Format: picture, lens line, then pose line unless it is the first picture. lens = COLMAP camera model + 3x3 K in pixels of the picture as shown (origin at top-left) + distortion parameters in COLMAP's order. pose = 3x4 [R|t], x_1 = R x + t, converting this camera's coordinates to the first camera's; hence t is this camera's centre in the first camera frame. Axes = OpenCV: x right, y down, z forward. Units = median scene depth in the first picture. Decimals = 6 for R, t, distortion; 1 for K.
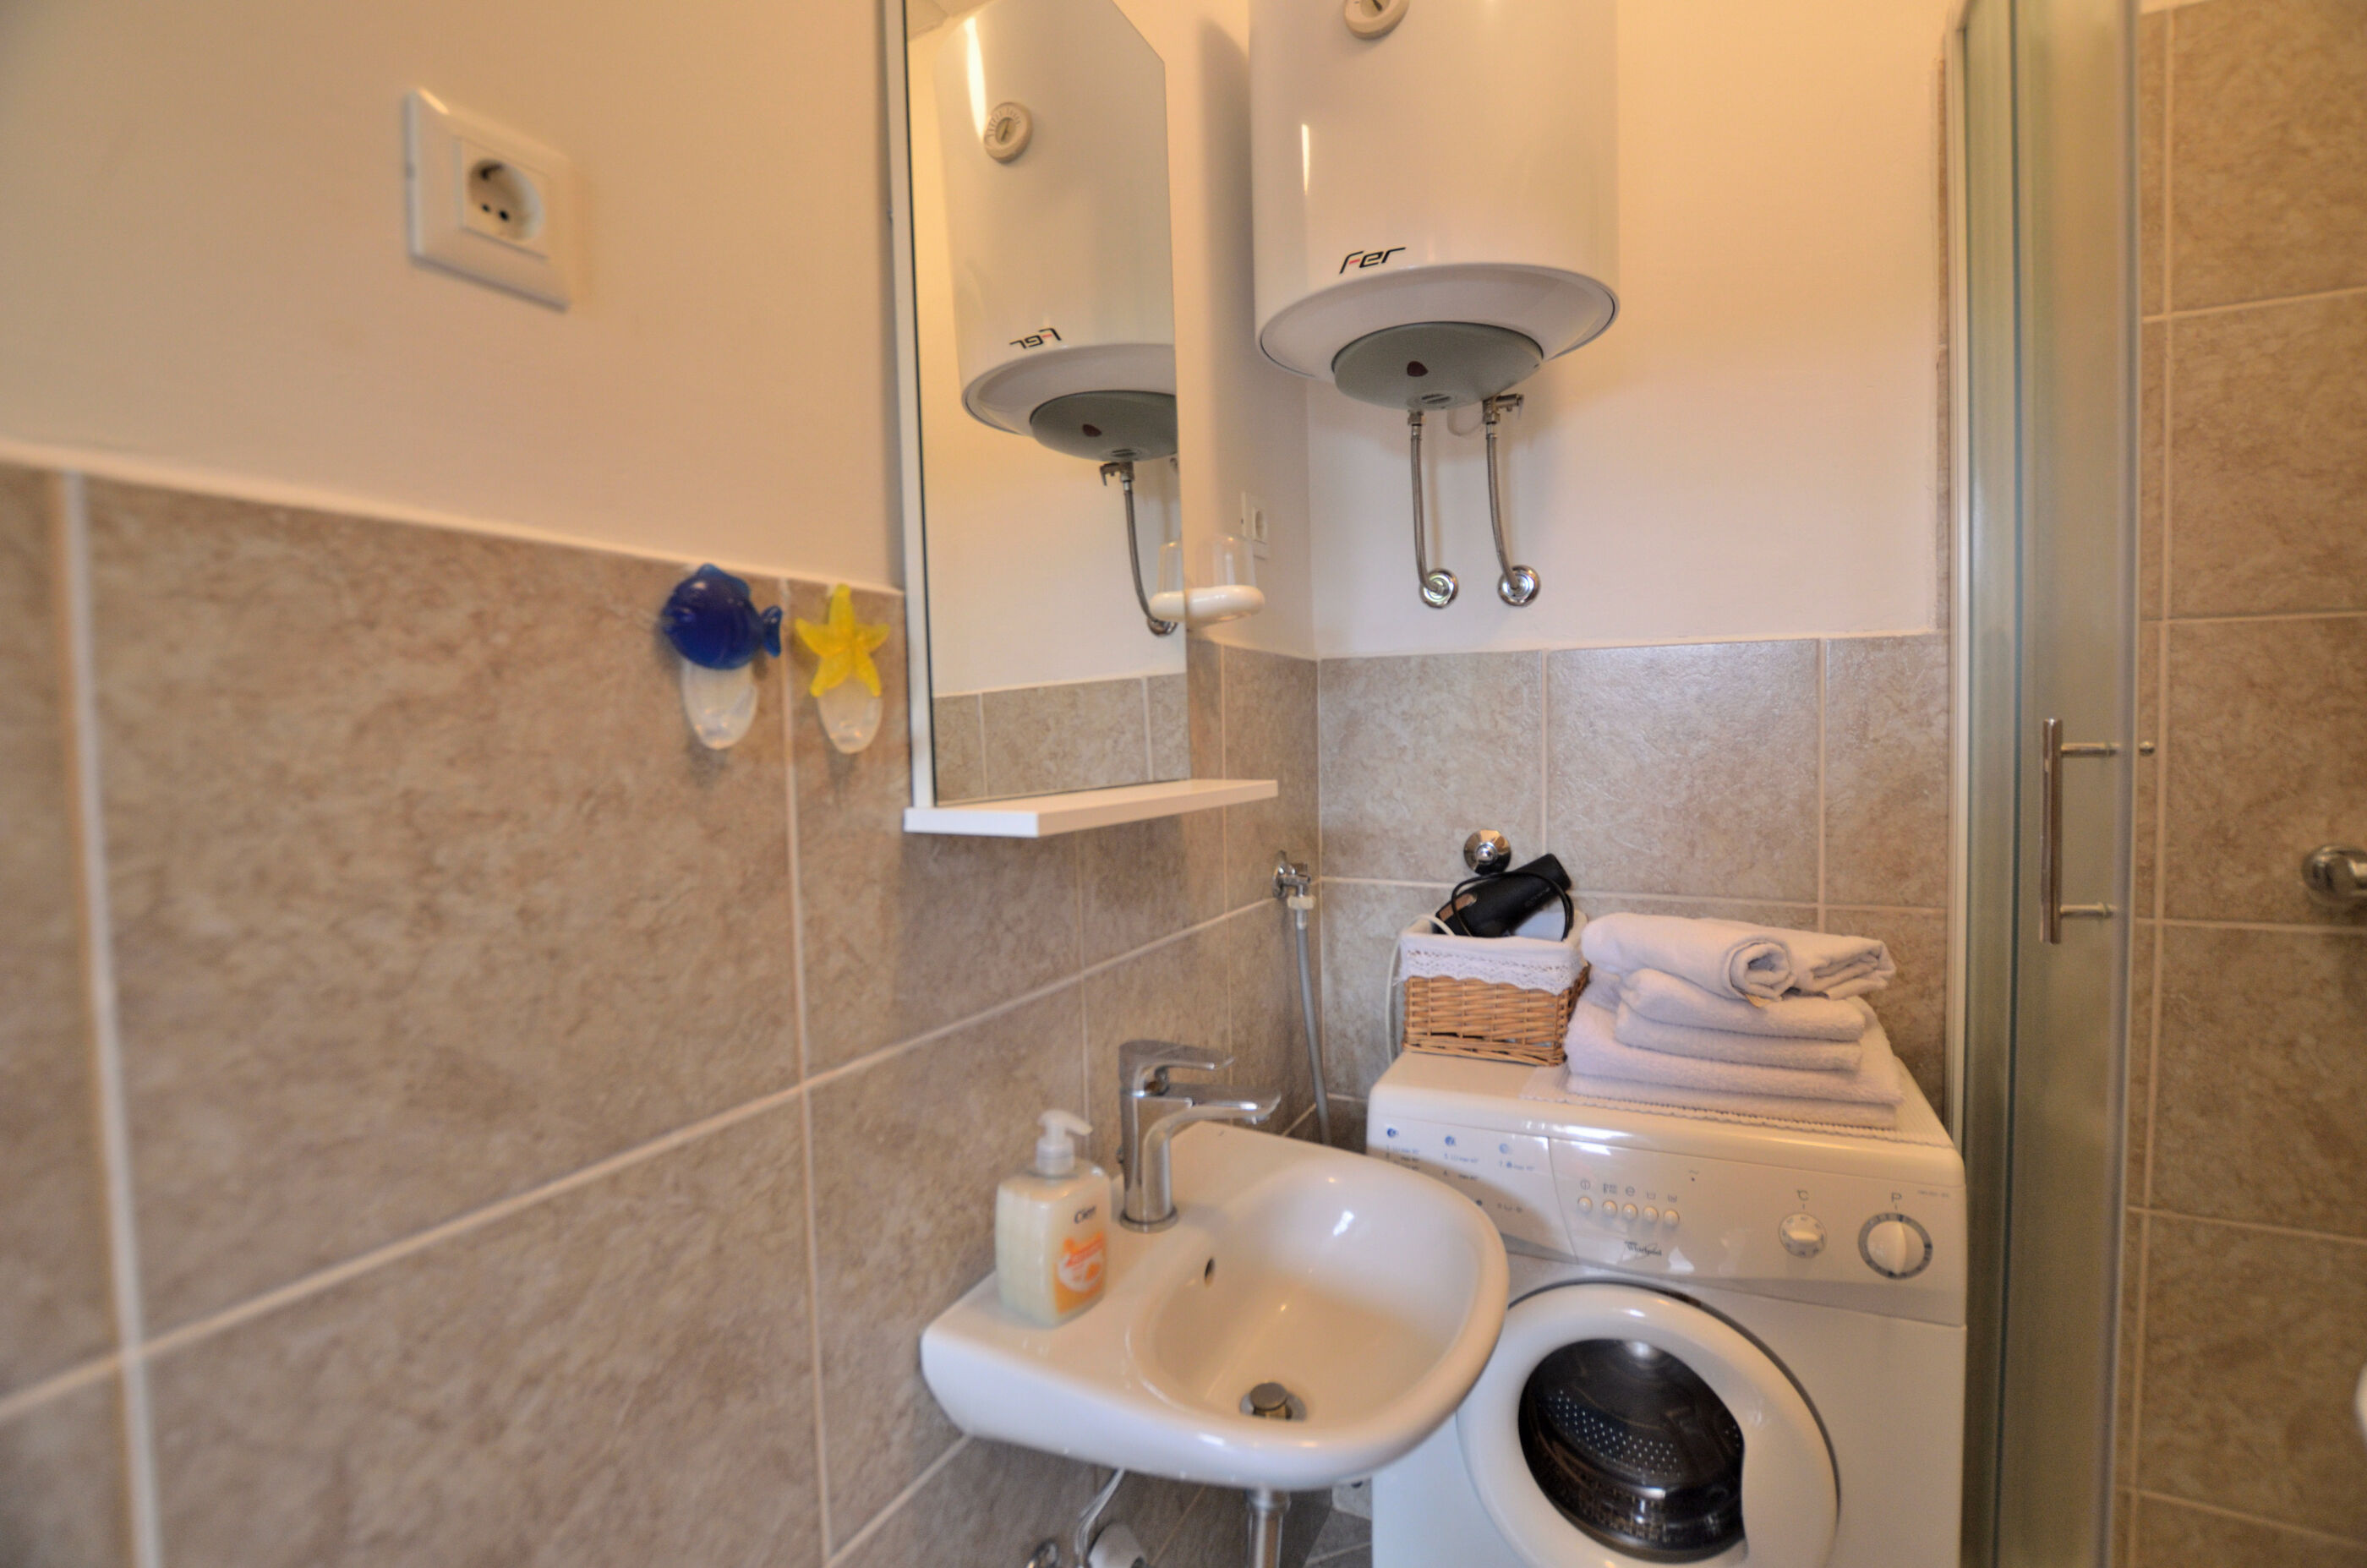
lens RADIAL K [[1044.7, 0, 1186.6], [0, 1044.7, 776.3], [0, 0, 1]] dist [-0.012402, -0.000216]
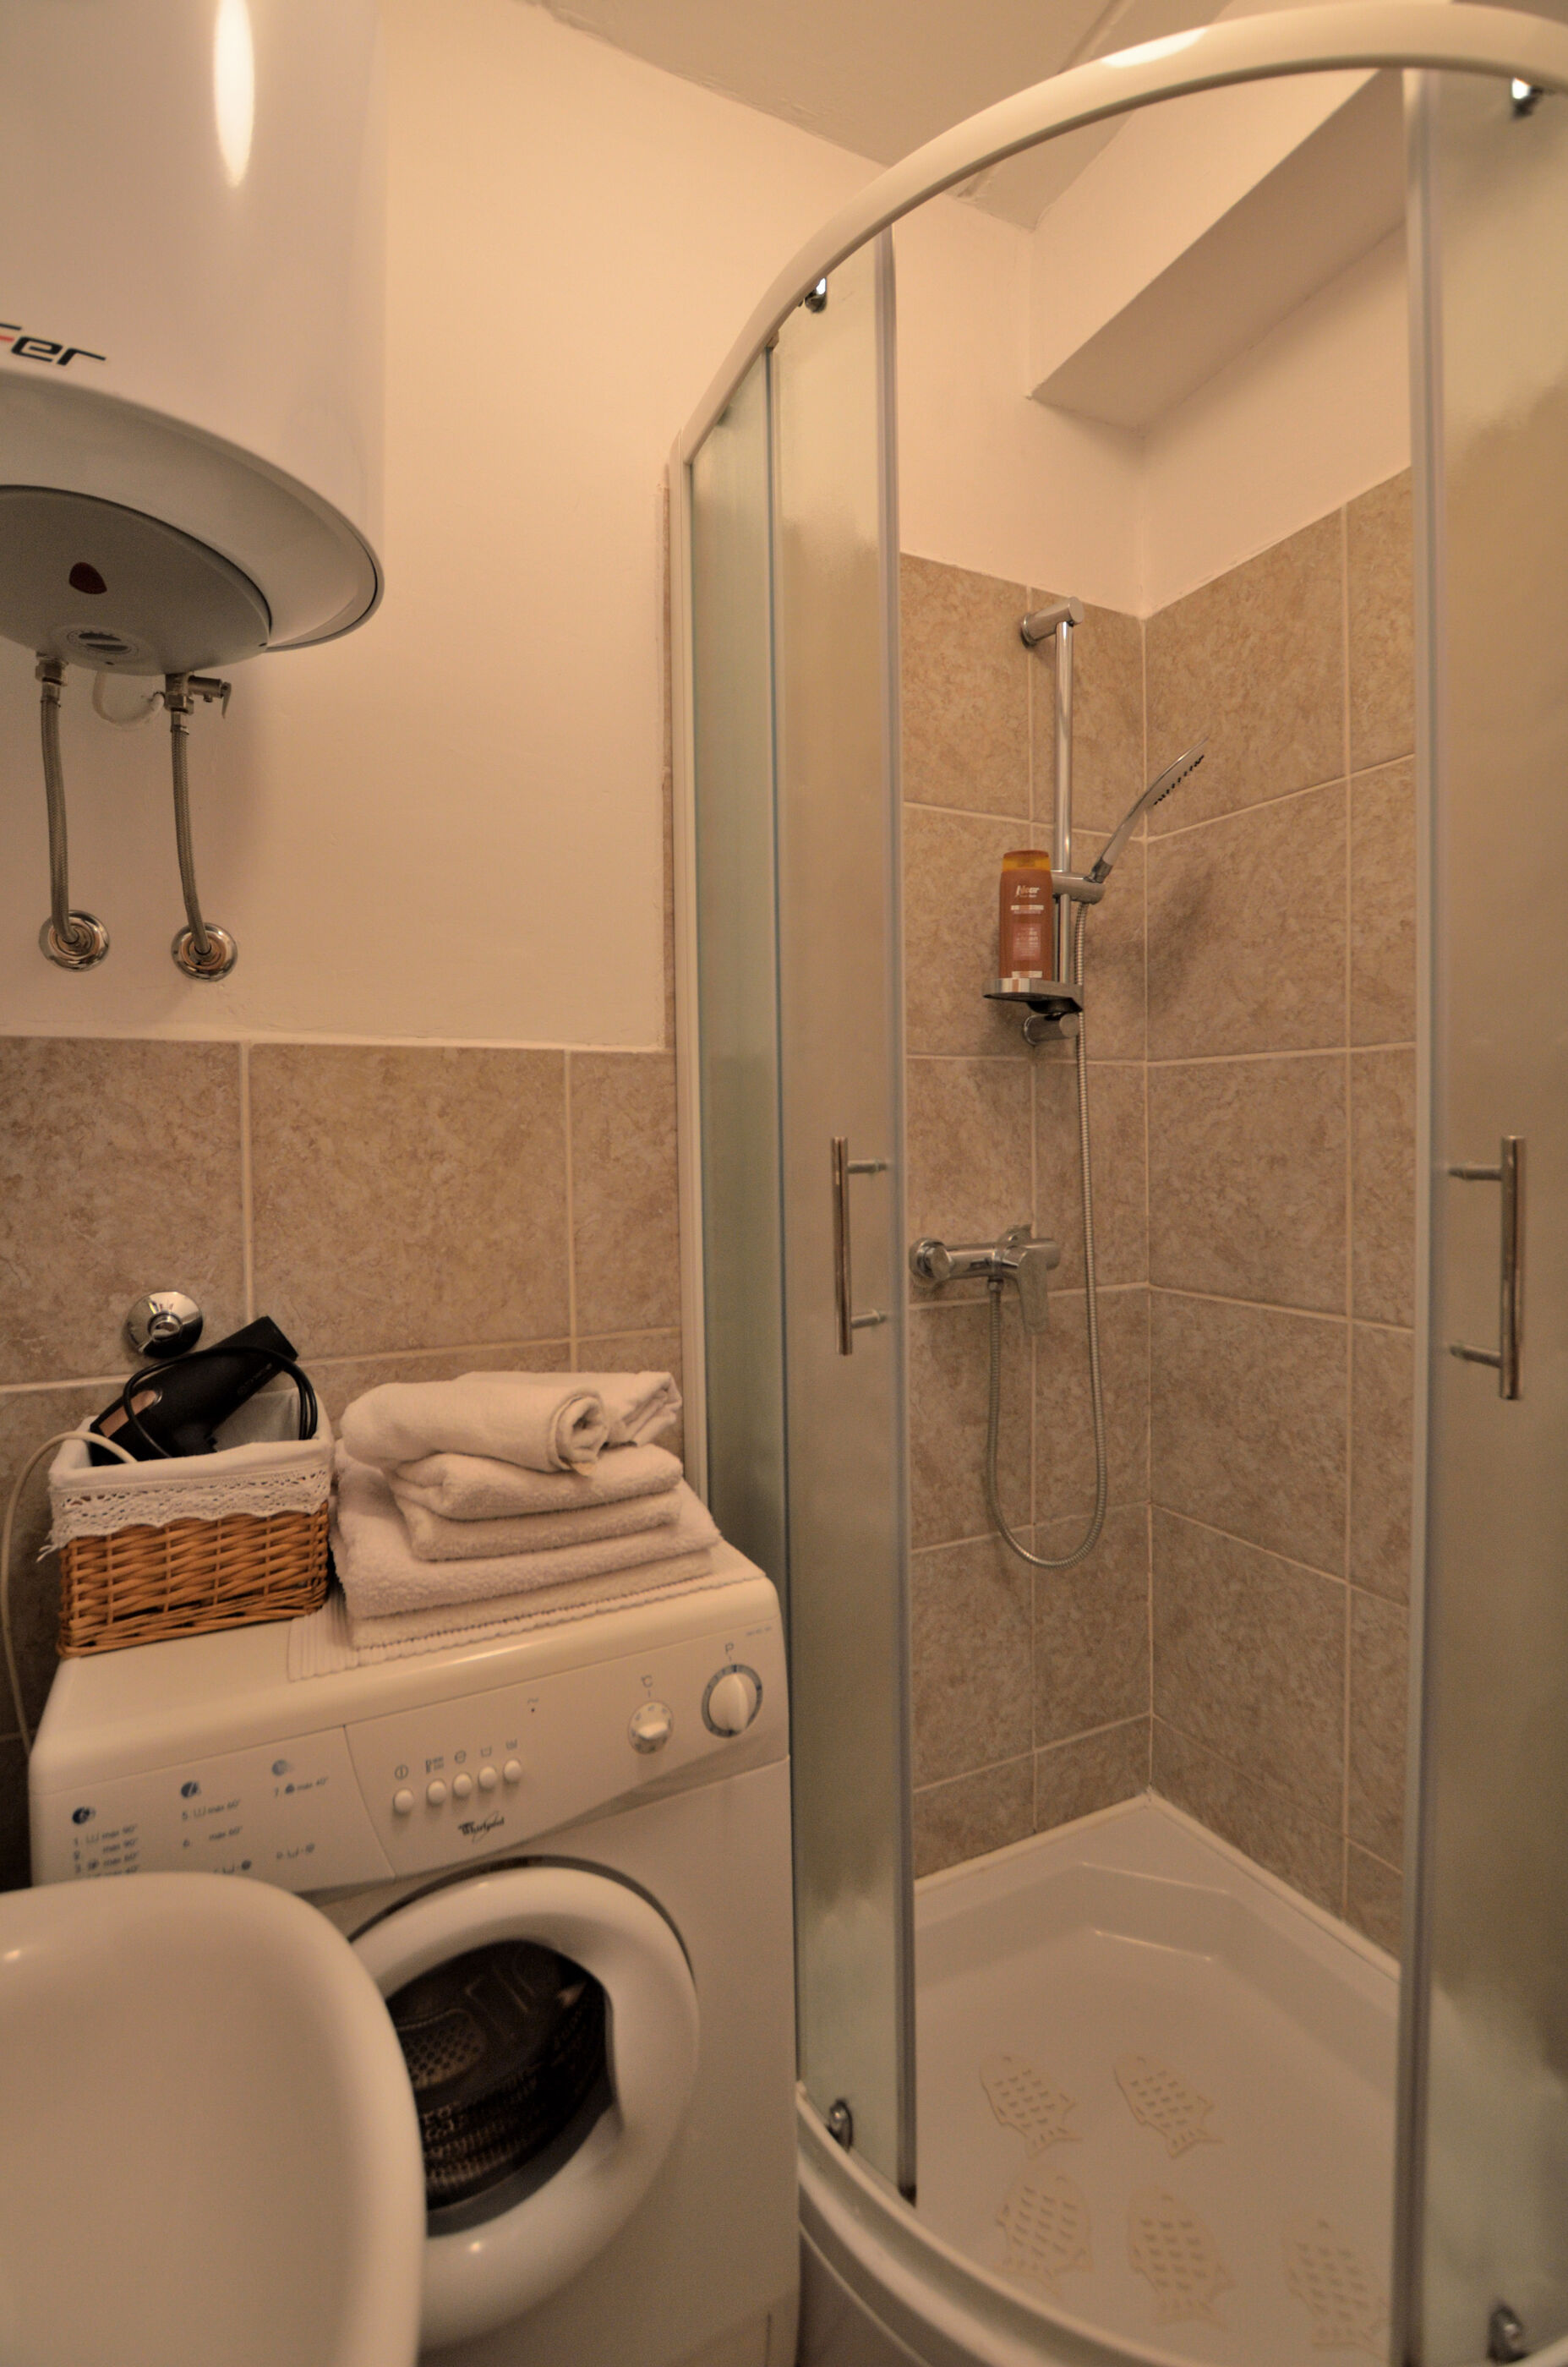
lens RADIAL K [[1077.5, 0, 783.1], [0, 1077.5, 1166.1], [0, 0, 1]] dist [-0.027307, 0.001649]
pose [[0.602268, -0.012224, 0.798200, -0.040567], [0.038323, 0.999173, -0.013614, -0.009529], [-0.797373, 0.038789, 0.602238, 0.288072]]
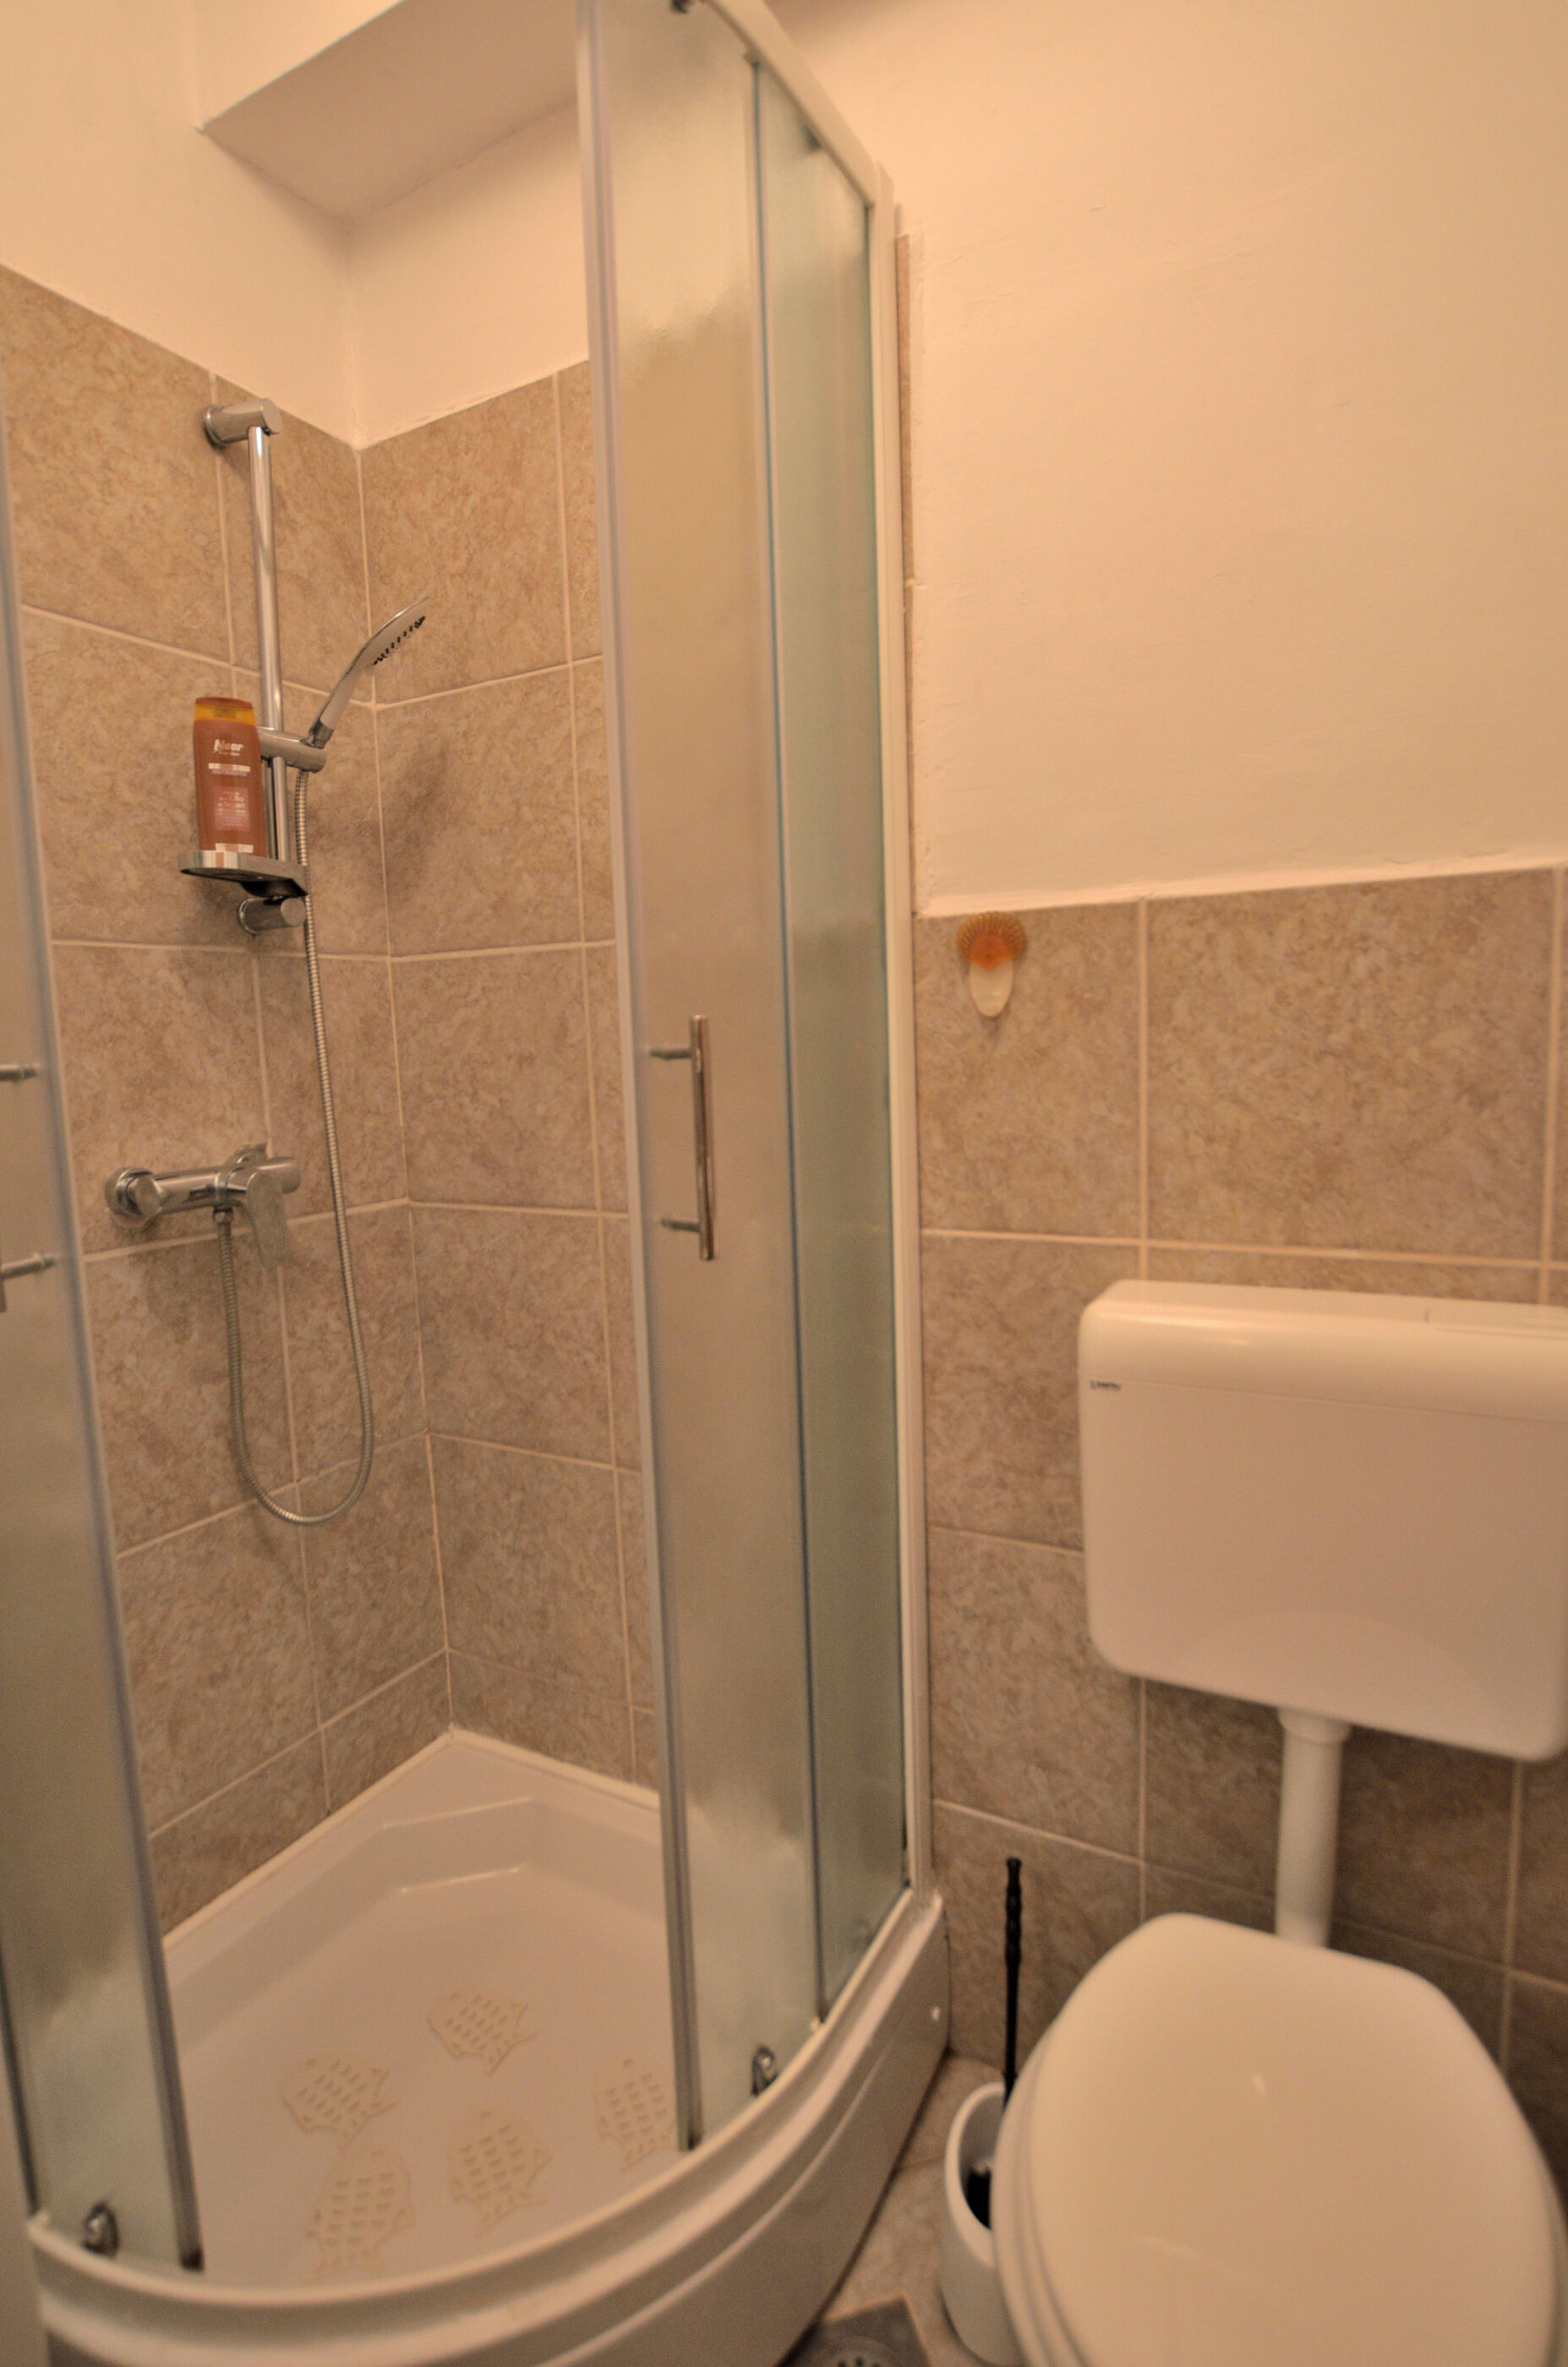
lens RADIAL K [[1180.0, 0, 797.2], [0, 1180.0, 1169.8], [0, 0, 1]] dist [-0.024651, 0.003983]
pose [[0.030920, -0.092601, 0.995223, -0.032102], [0.079320, 0.992786, 0.089910, 0.013310], [-0.996370, 0.076162, 0.038042, 0.241186]]
